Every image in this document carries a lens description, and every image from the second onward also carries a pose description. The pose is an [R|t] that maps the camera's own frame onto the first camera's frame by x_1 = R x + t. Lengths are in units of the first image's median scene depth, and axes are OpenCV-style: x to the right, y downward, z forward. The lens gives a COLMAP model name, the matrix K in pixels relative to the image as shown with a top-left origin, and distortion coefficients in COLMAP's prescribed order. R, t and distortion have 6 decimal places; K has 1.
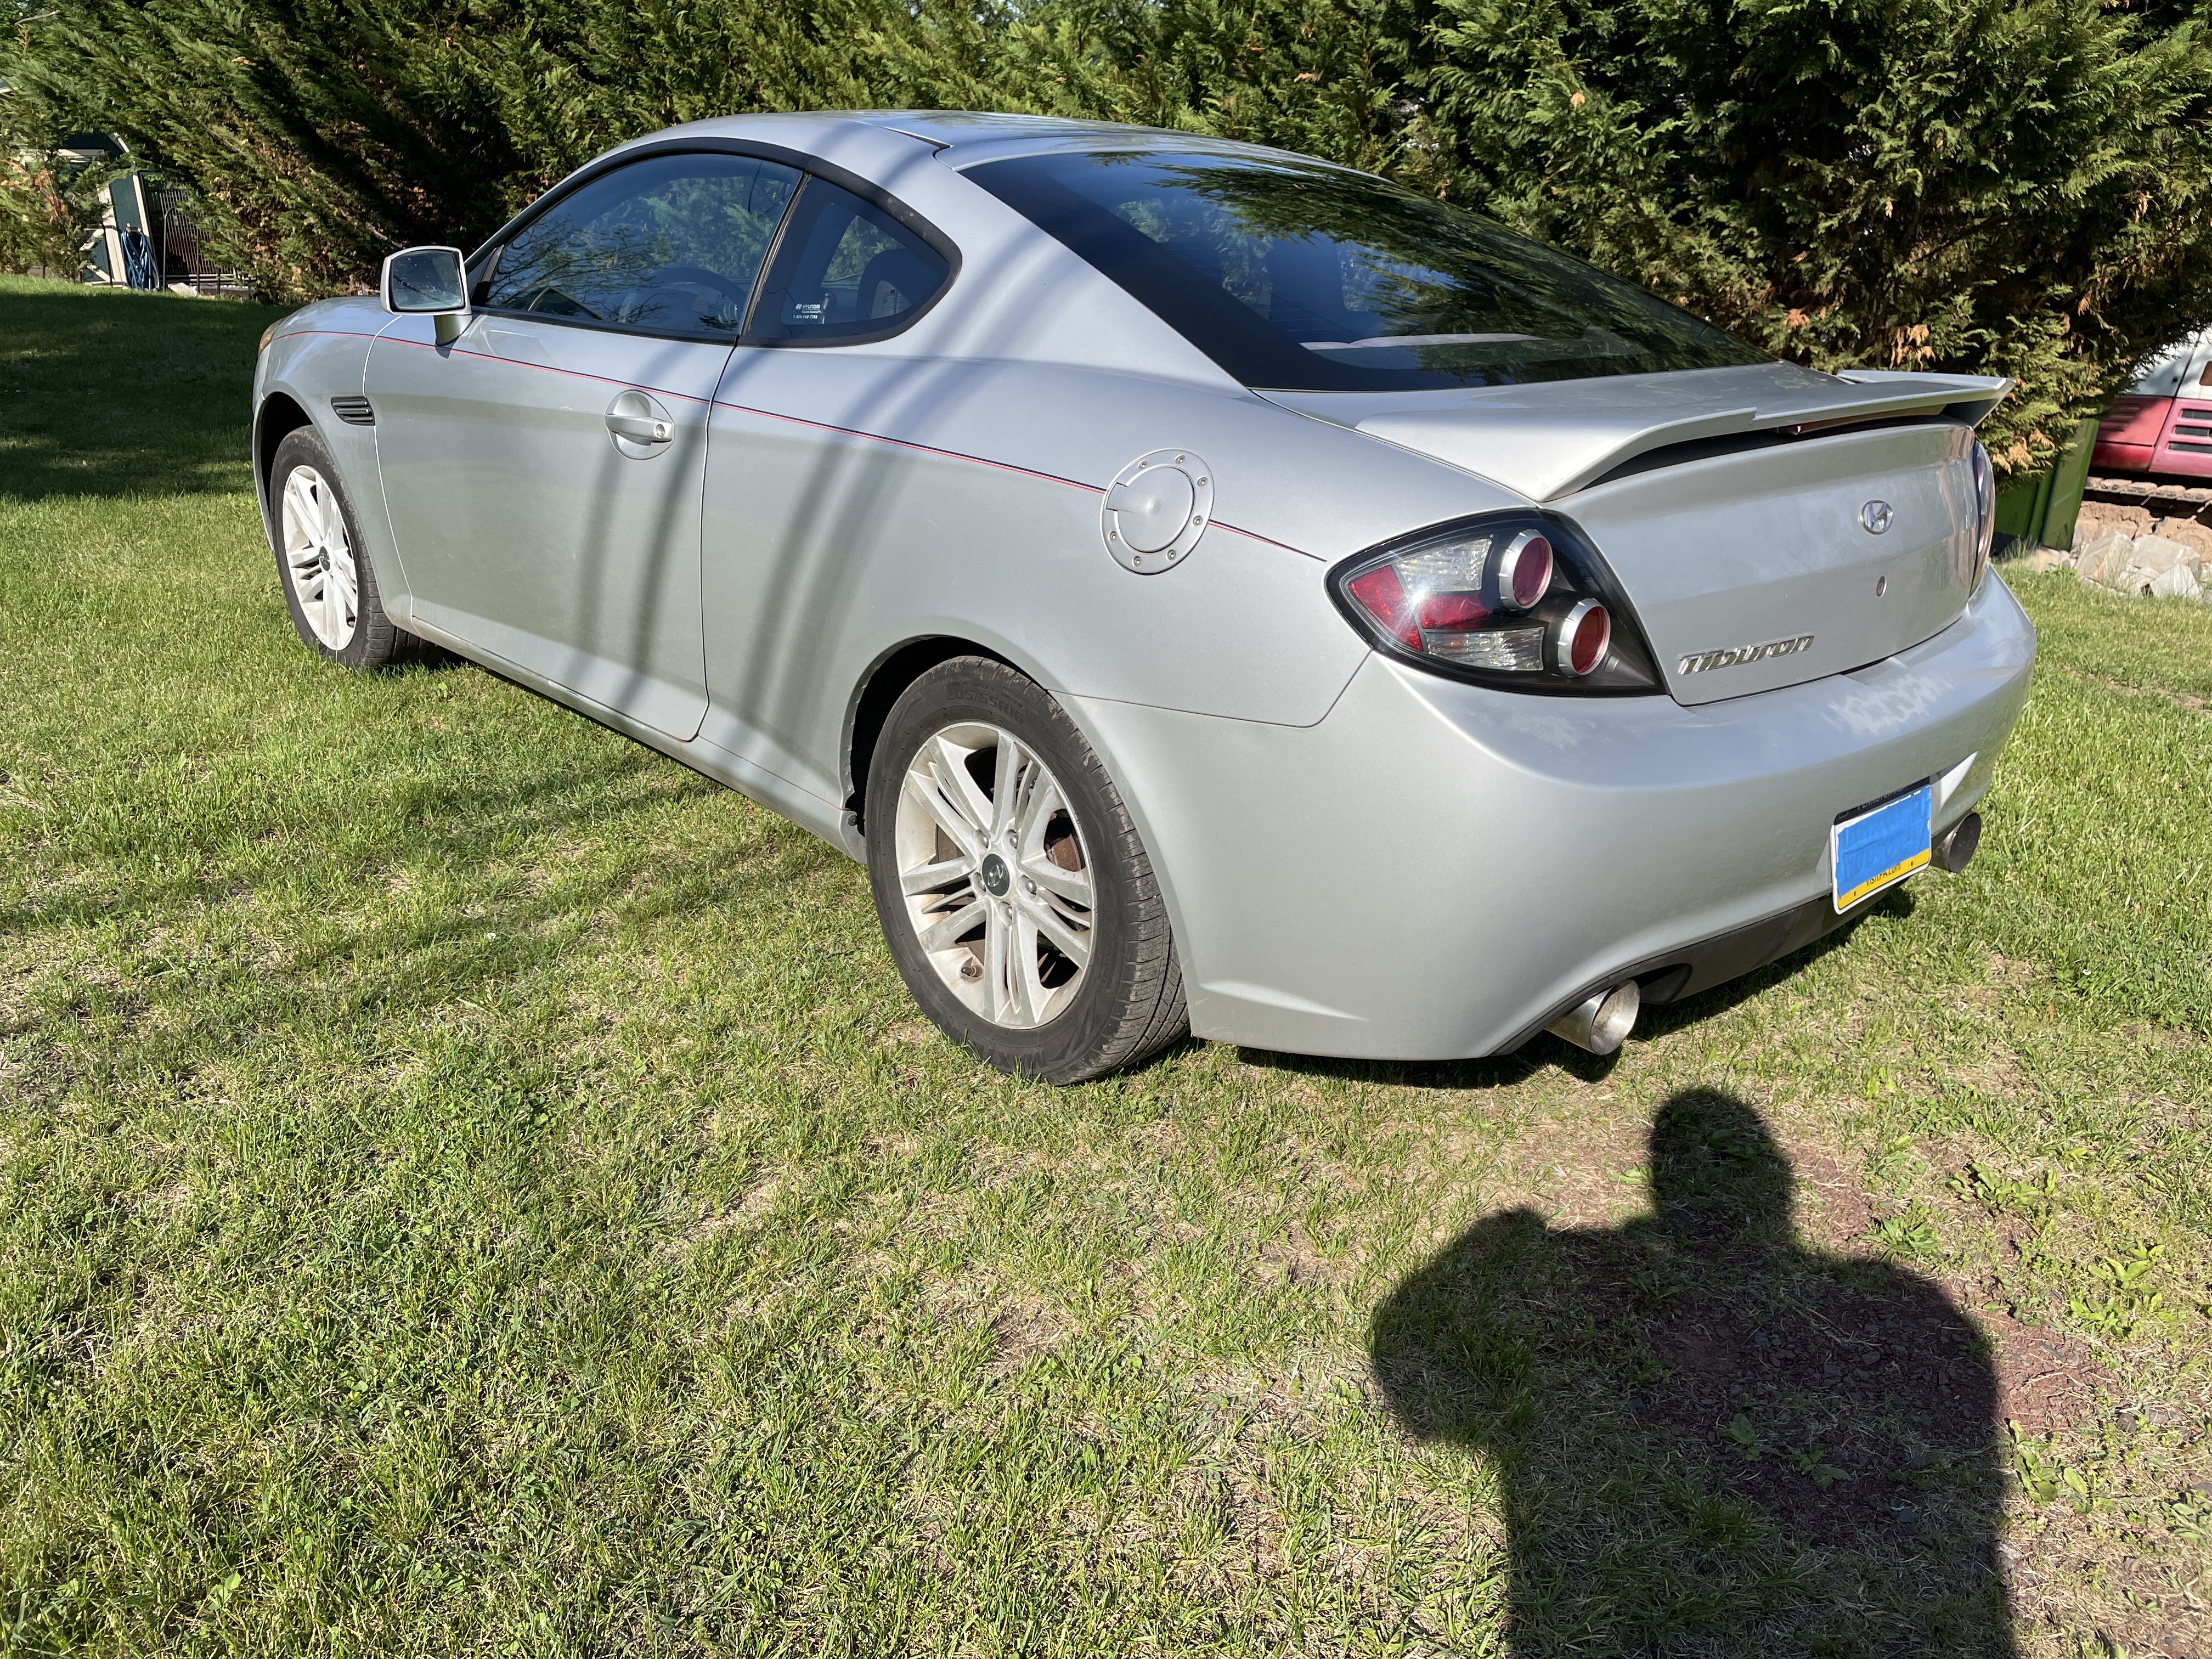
lens RADIAL K [[1693.3, 0, 1047.2], [0, 1693.3, 841.9], [0, 0, 1]] dist [0.034886, -0.057544]
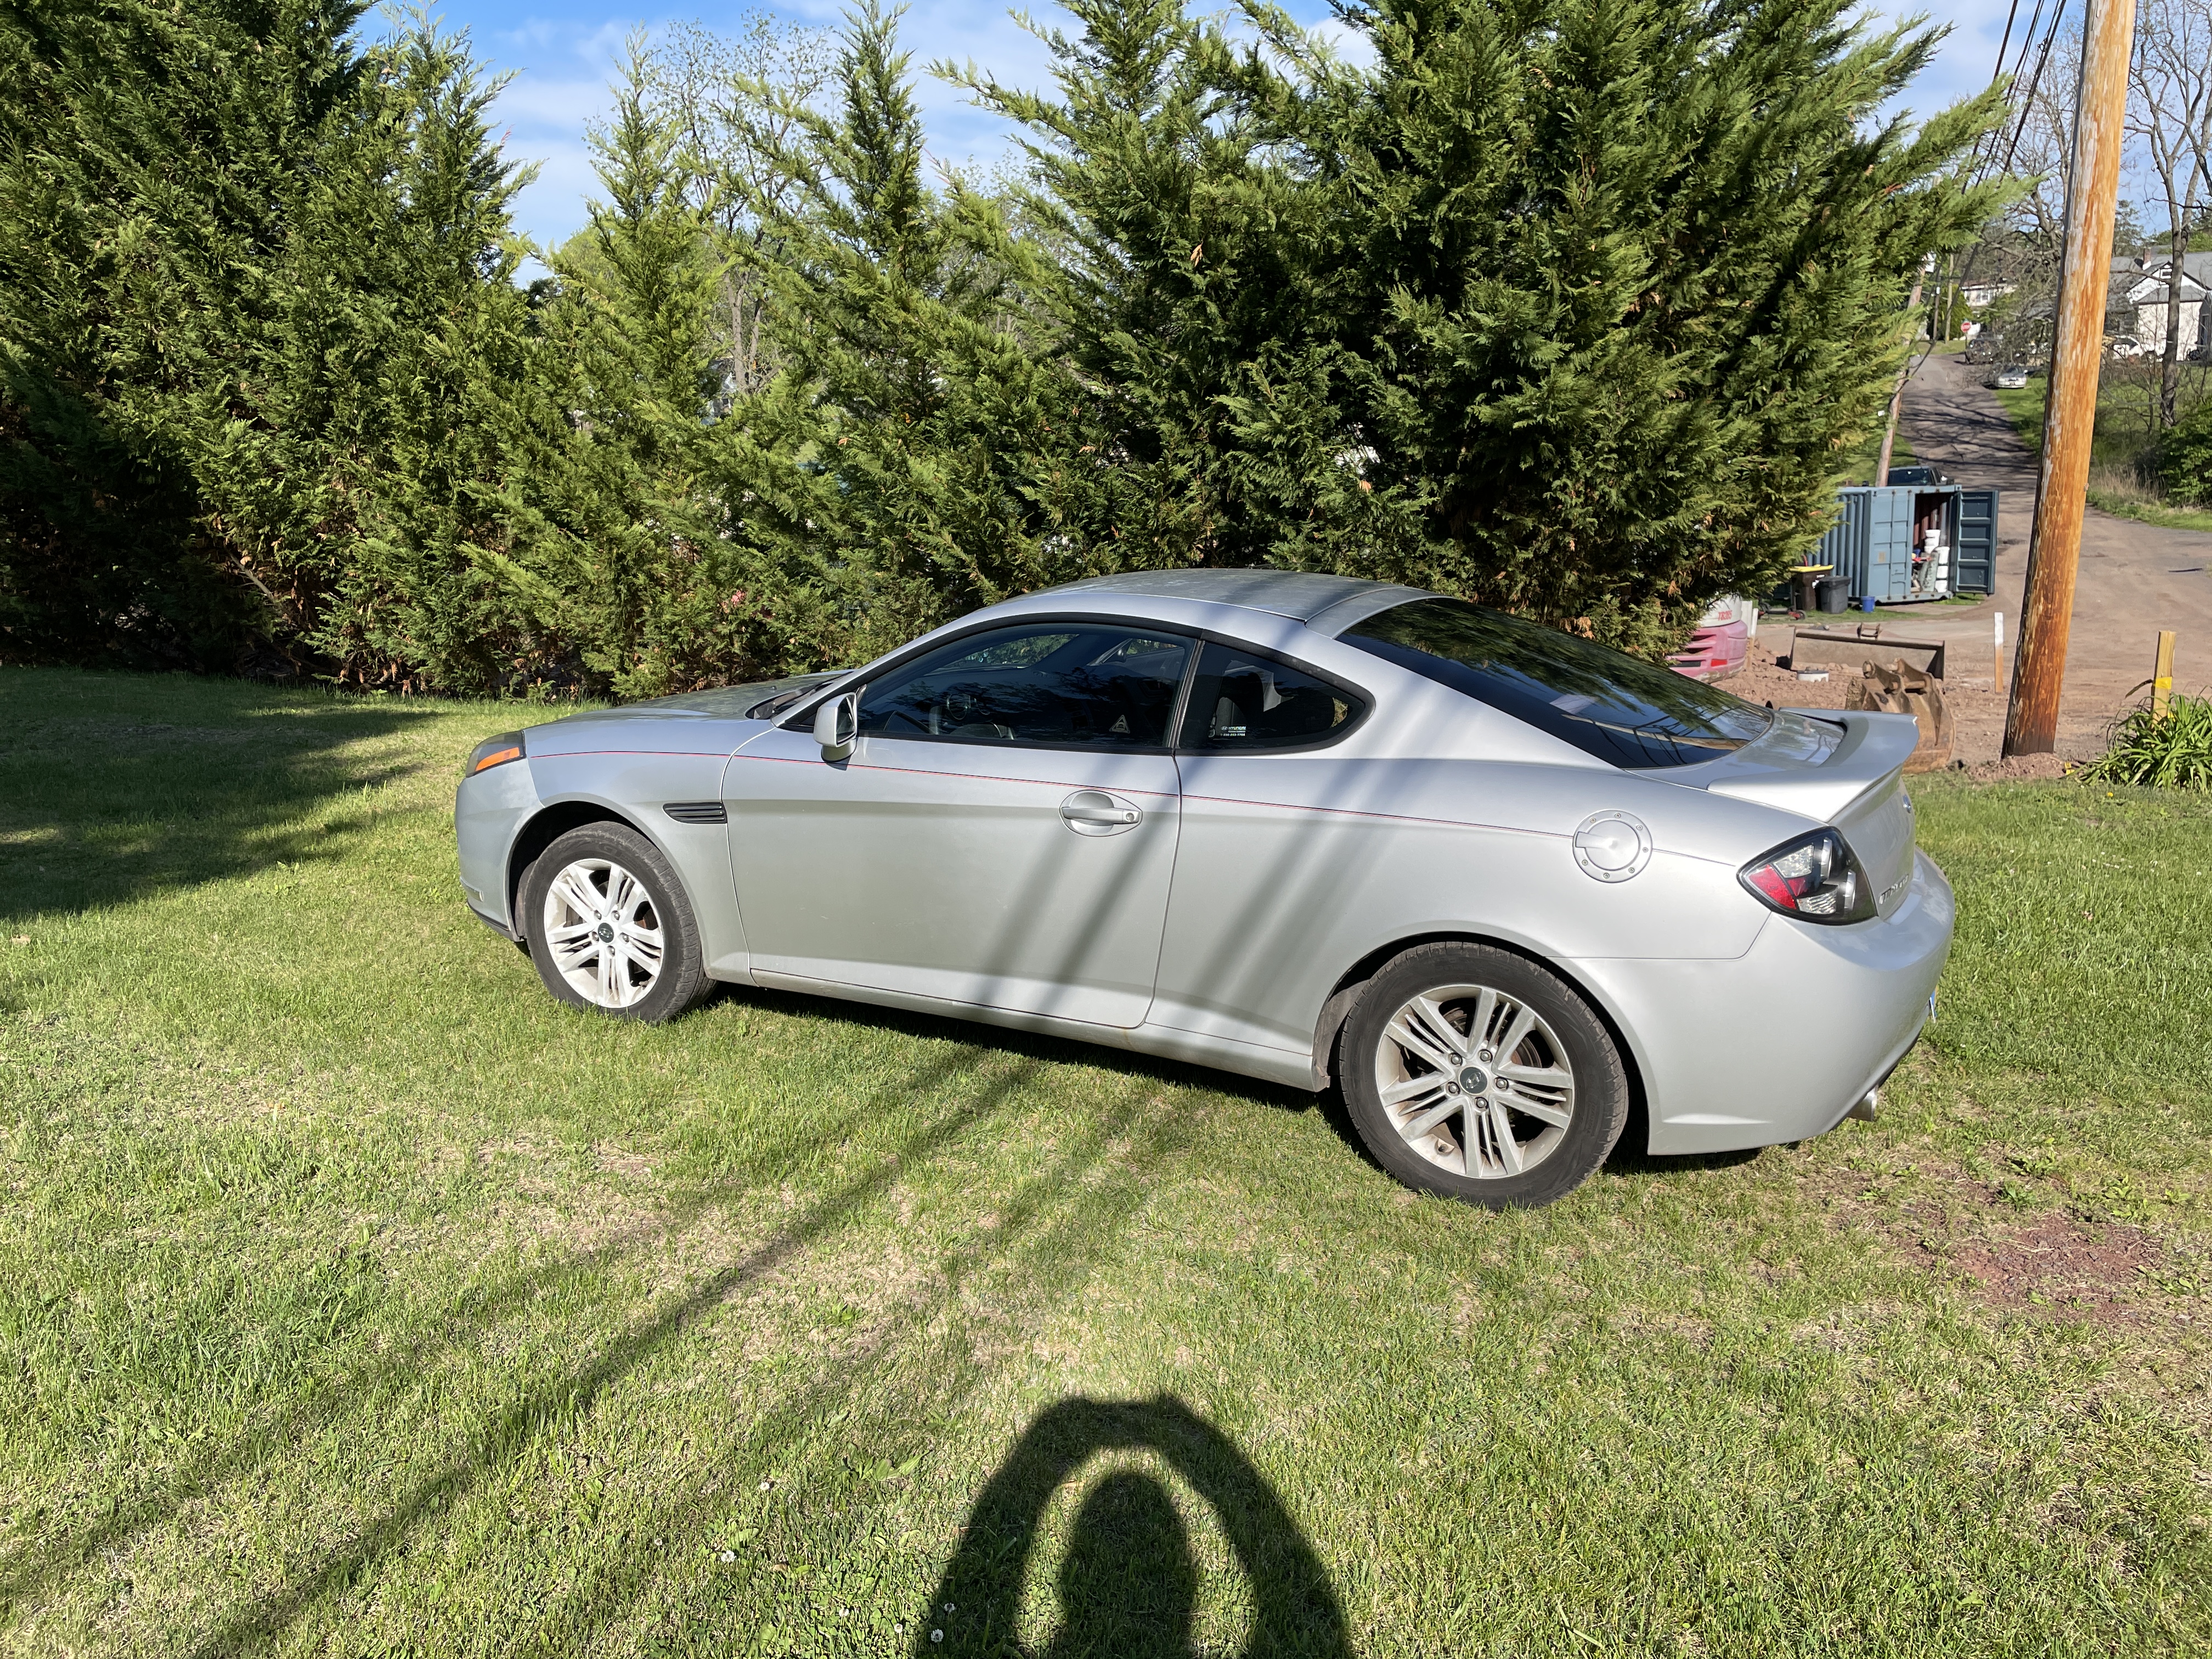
lens RADIAL K [[1693.3, 0, 1107.2], [0, 1693.3, 824.4], [0, 0, 1]] dist [0.034886, -0.057544]
pose [[0.932280, -0.112161, 0.343911, -0.750440], [0.159573, 0.980729, -0.112722, -0.078215], [-0.324640, 0.159967, 0.932212, -0.334828]]
